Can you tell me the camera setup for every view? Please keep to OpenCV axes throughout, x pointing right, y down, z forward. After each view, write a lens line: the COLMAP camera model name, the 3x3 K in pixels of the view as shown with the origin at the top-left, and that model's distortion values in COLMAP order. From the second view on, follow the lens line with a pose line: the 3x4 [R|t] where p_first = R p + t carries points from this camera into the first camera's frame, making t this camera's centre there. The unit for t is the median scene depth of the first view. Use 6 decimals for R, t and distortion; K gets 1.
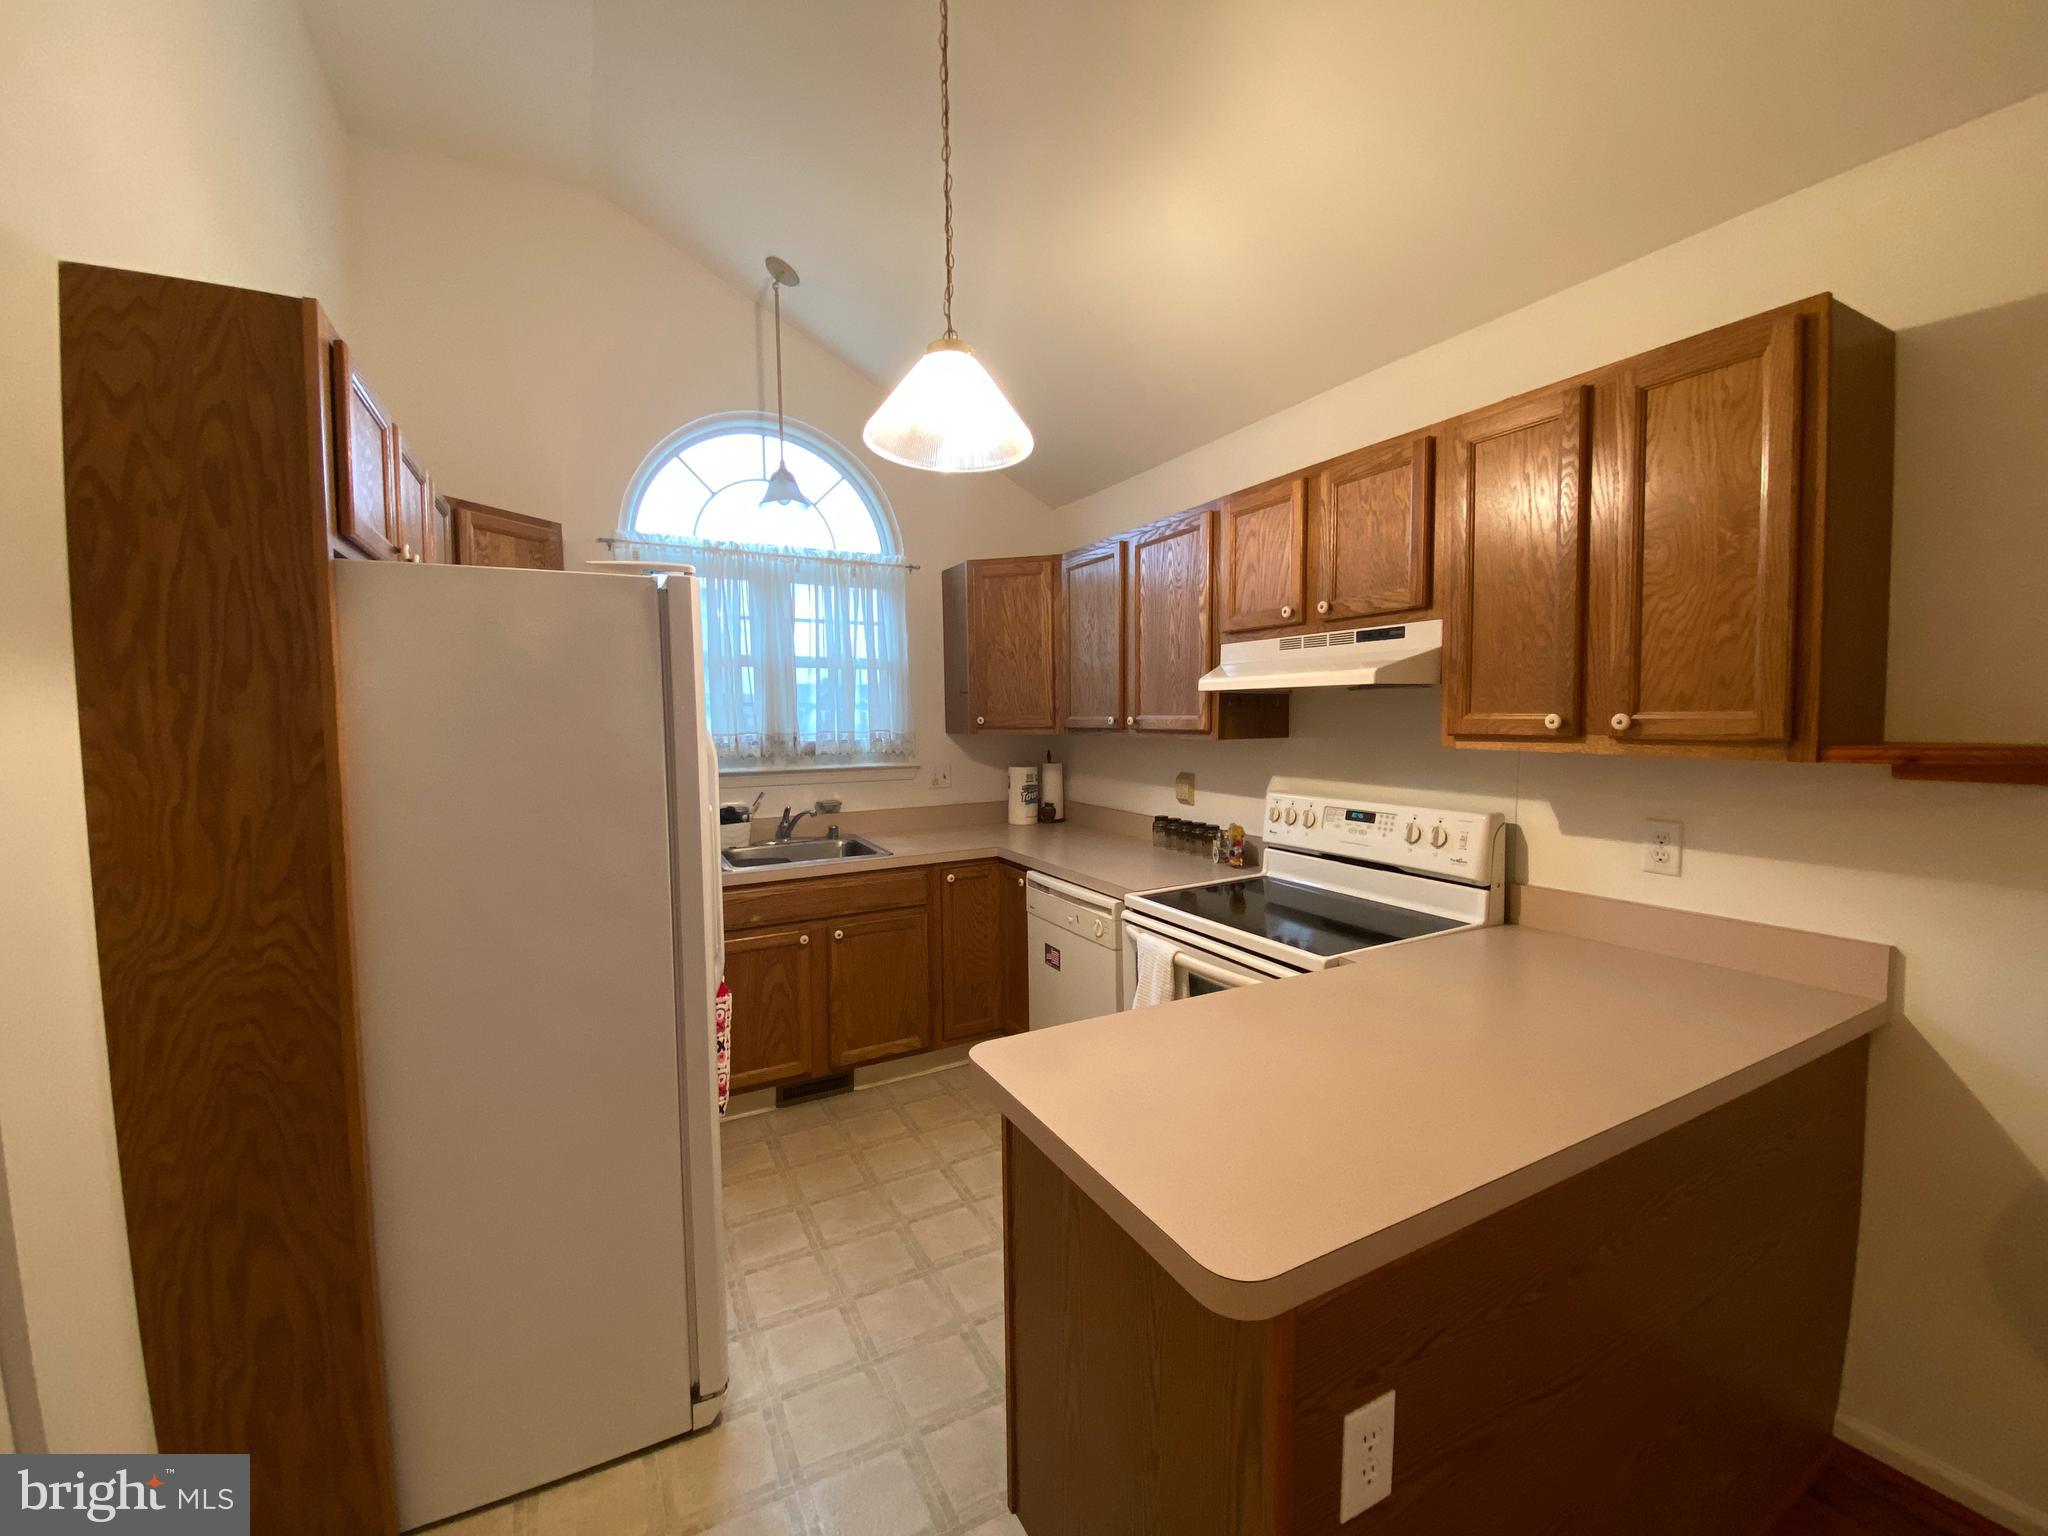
lens RADIAL K [[825.5, 0, 1025.8], [0, 825.5, 756.6], [0, 0, 1]] dist [0.057701, -0.040539]
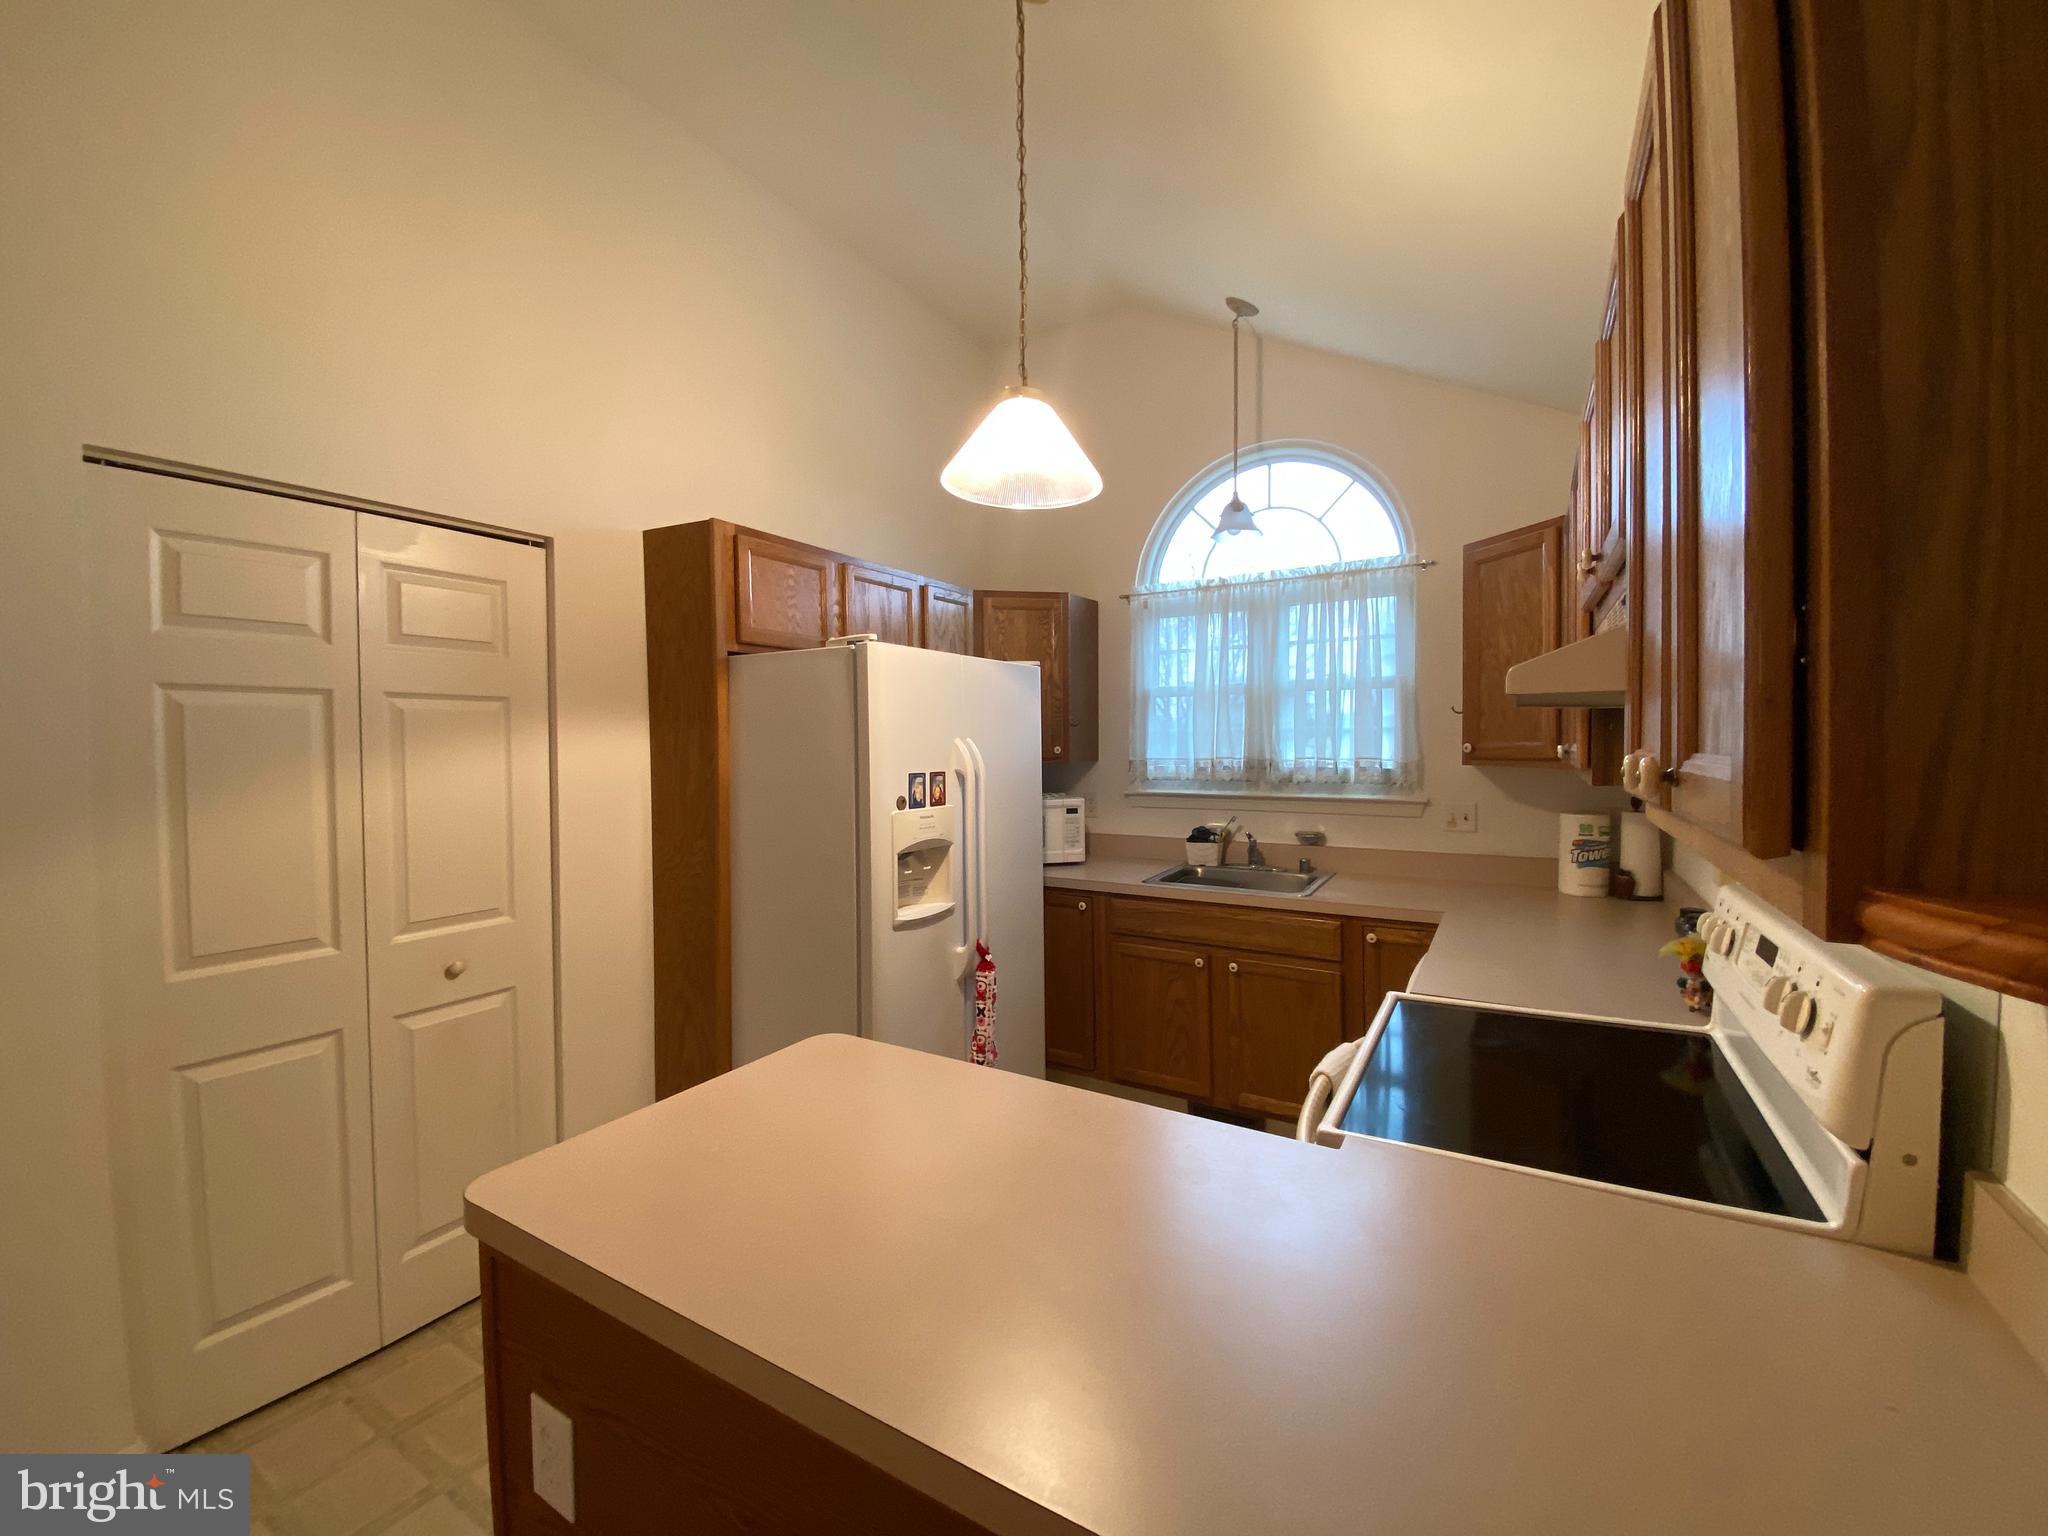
lens RADIAL K [[825.5, 0, 1025.8], [0, 825.5, 756.6], [0, 0, 1]] dist [0.057701, -0.040539]
pose [[0.518187, 0.019101, -0.855054, 0.465937], [-0.042563, 0.999088, -0.003476, -0.017676], [0.854208, 0.038195, 0.518527, 0.275546]]
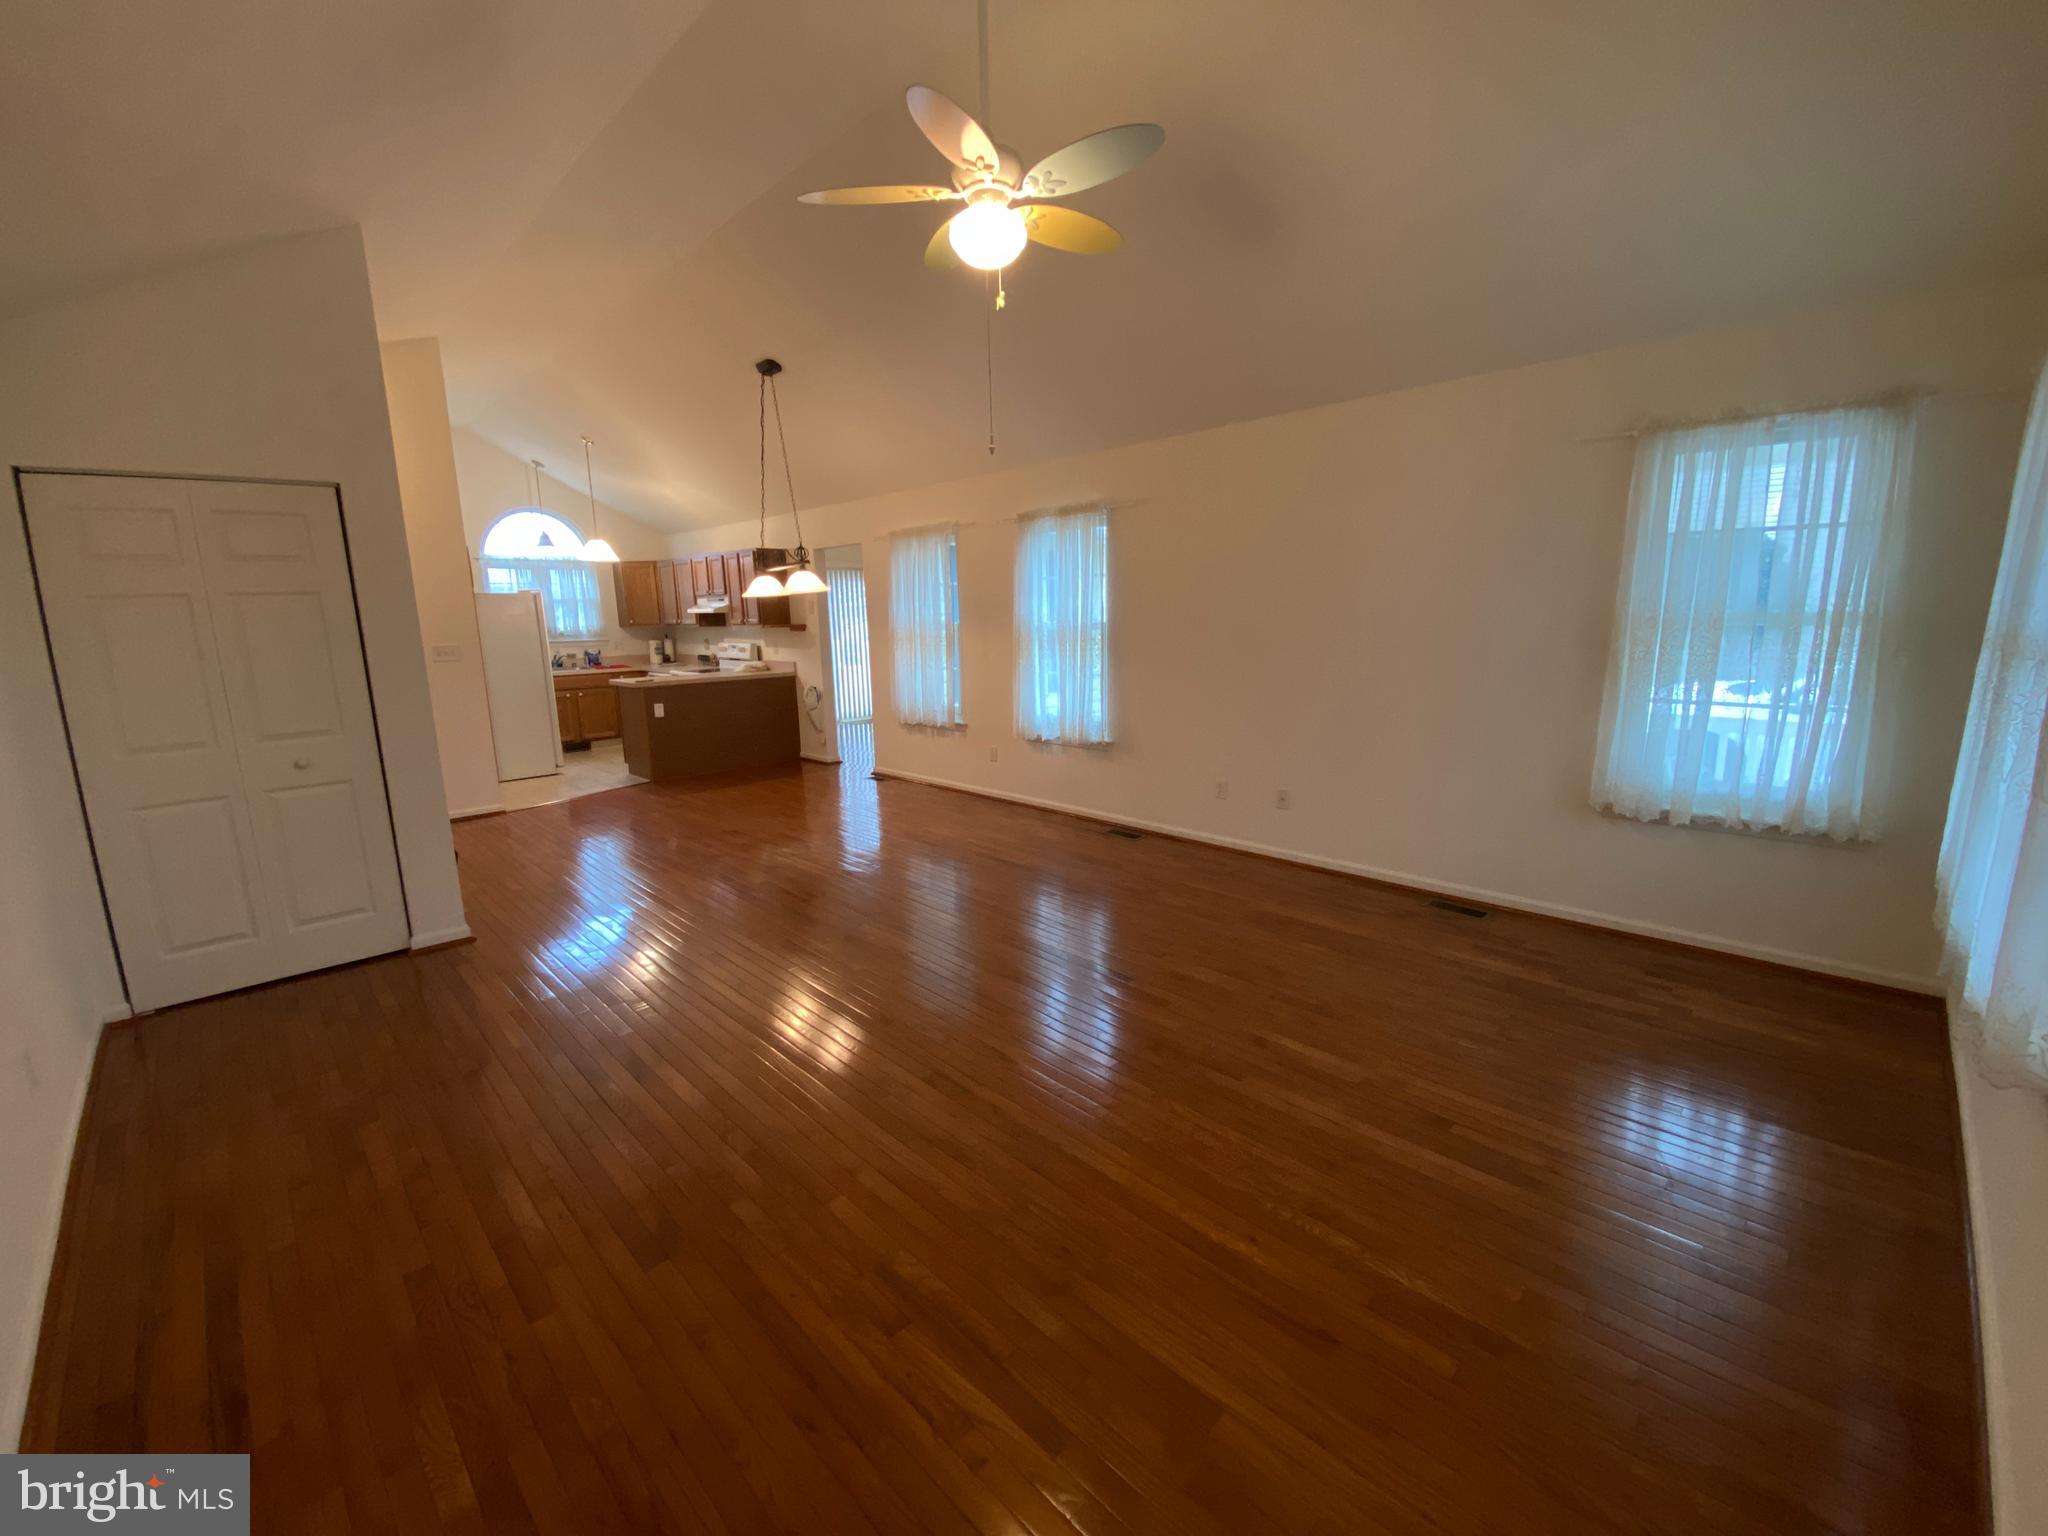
lens RADIAL K [[825.5, 0, 1025.8], [0, 825.5, 756.6], [0, 0, 1]] dist [0.057701, -0.040539]
pose [[0.959546, -0.058655, 0.275374, 0.470876], [0.026263, 0.992442, 0.119875, 0.115933], [-0.280324, -0.107794, 0.953834, -2.349217]]
